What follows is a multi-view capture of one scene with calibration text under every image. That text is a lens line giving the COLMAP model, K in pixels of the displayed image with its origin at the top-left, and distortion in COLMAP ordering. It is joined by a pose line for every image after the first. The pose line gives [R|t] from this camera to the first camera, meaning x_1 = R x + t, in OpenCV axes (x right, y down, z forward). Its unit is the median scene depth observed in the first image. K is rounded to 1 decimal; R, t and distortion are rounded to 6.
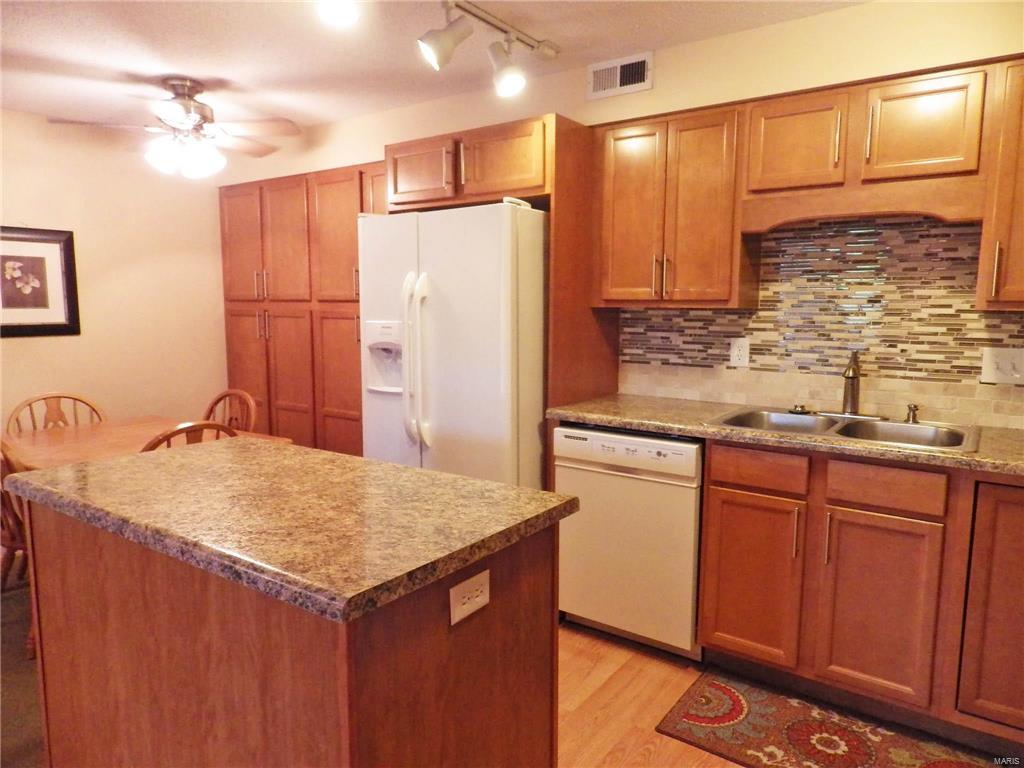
lens RADIAL K [[687.1, 0, 513.1], [0, 687.1, 382.7], [0, 0, 1]] dist [0.012881, -0.006333]
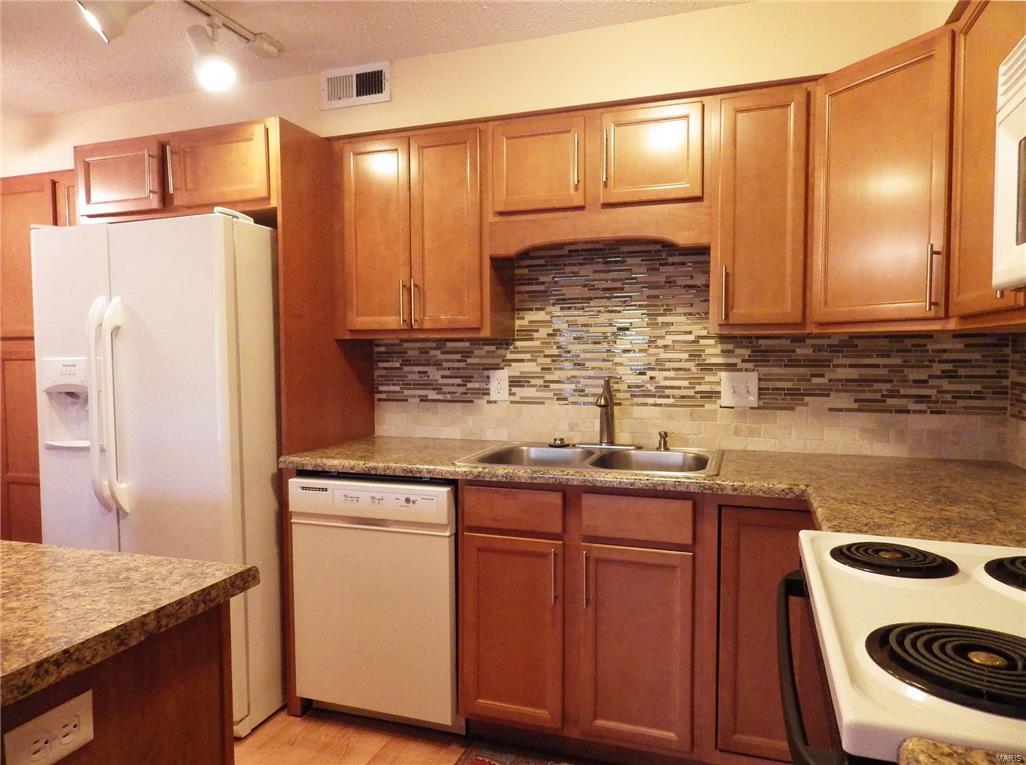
lens RADIAL K [[695.2, 0, 514.5], [0, 695.2, 381.4], [0, 0, 1]] dist [0.013392, -0.002189]
pose [[0.958864, -0.024398, 0.282815, 0.087046], [0.044328, 0.996946, -0.064286, 0.013420], [-0.280383, 0.074179, 0.957018, 0.091108]]
